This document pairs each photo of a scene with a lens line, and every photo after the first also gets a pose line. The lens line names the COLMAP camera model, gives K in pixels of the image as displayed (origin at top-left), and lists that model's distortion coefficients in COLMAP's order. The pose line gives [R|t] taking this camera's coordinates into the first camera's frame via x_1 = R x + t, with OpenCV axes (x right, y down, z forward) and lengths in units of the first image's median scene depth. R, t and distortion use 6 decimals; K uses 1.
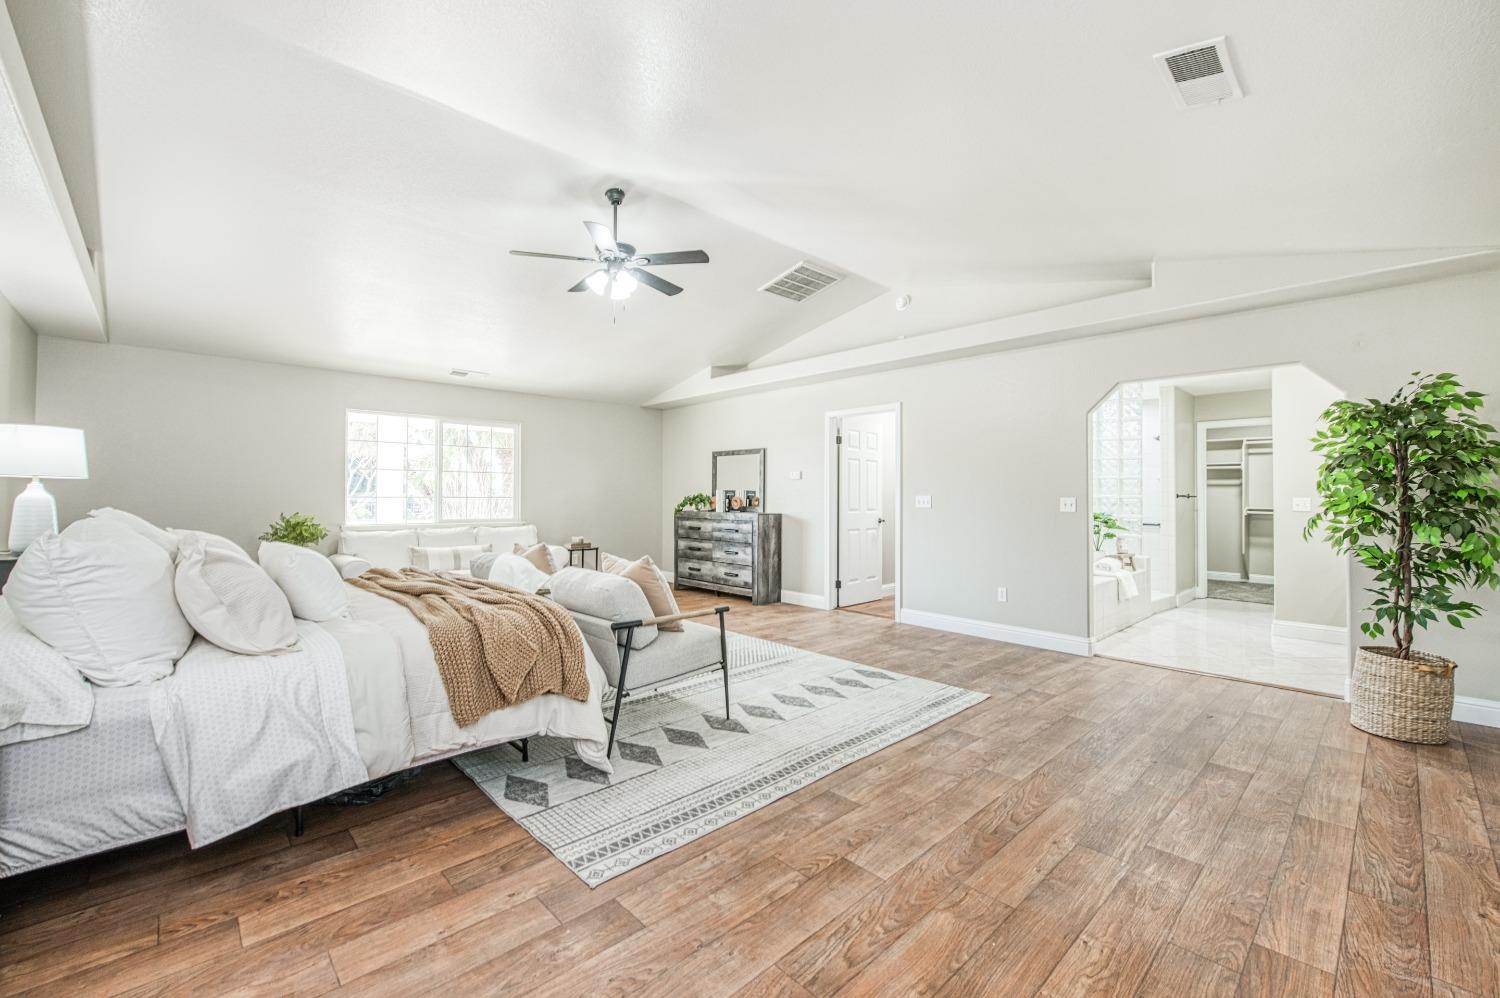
lens RADIAL K [[619.0, 0, 752.1], [0, 619.0, 494.3], [0, 0, 1]] dist [-0.001778, -0.000146]
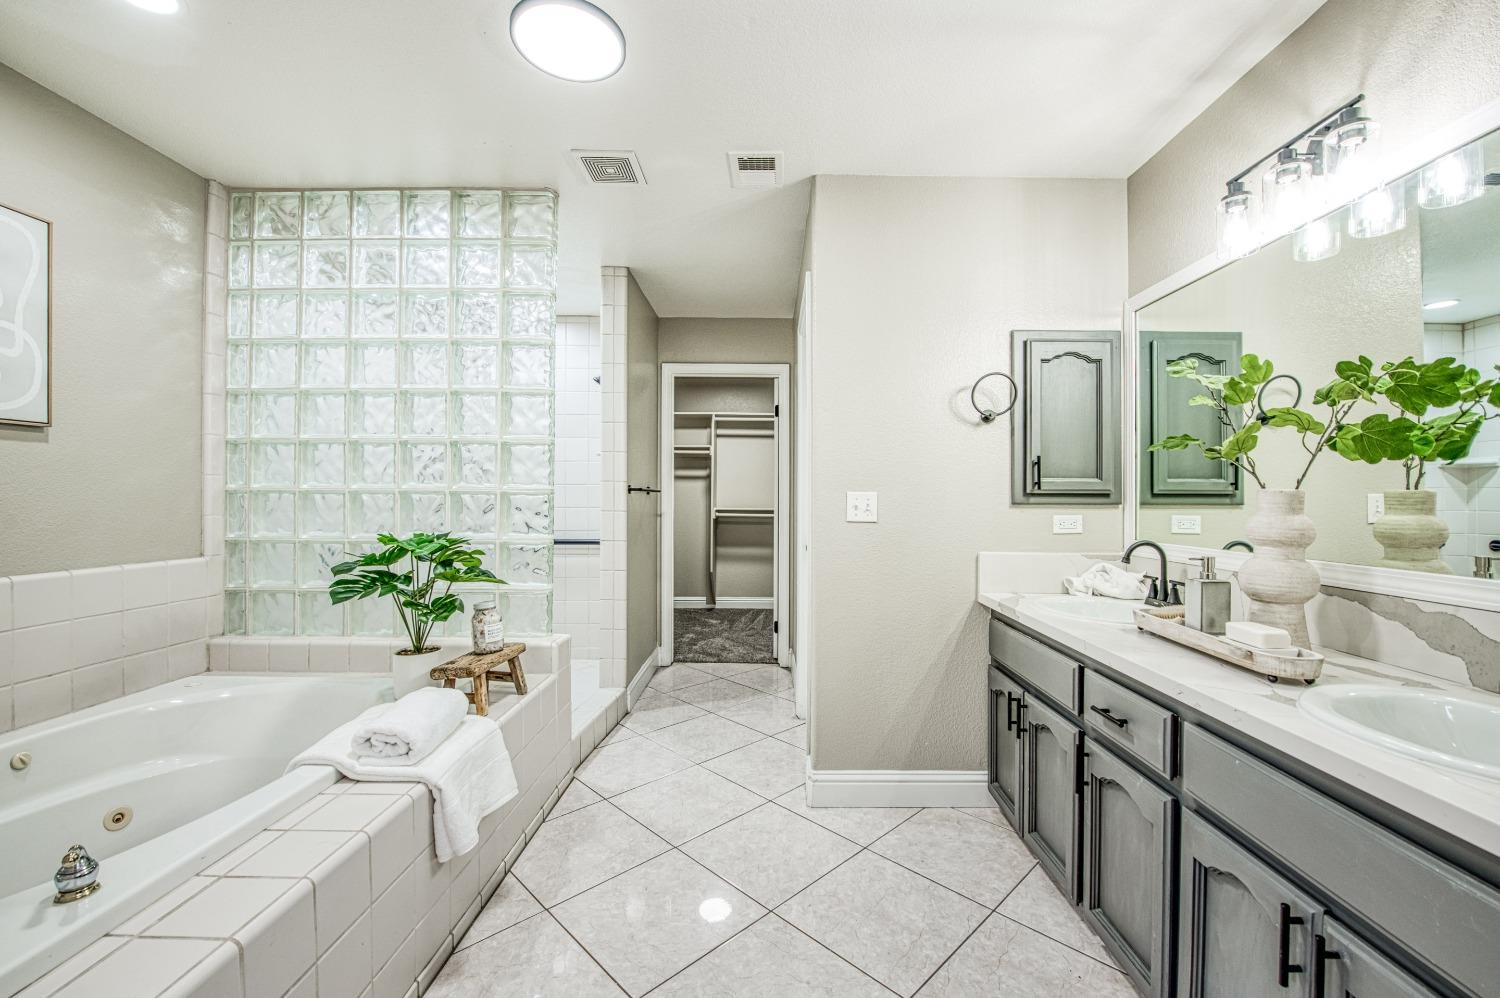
lens RADIAL K [[598.7, 0, 756.3], [0, 598.7, 497.9], [0, 0, 1]] dist [-0.013780, -0.001005]
pose [[0.703222, 0.001512, 0.710969, 0.366862], [-0.008181, 0.999949, 0.005965, 0.005376], [-0.710924, -0.010011, 0.703198, 0.518548]]
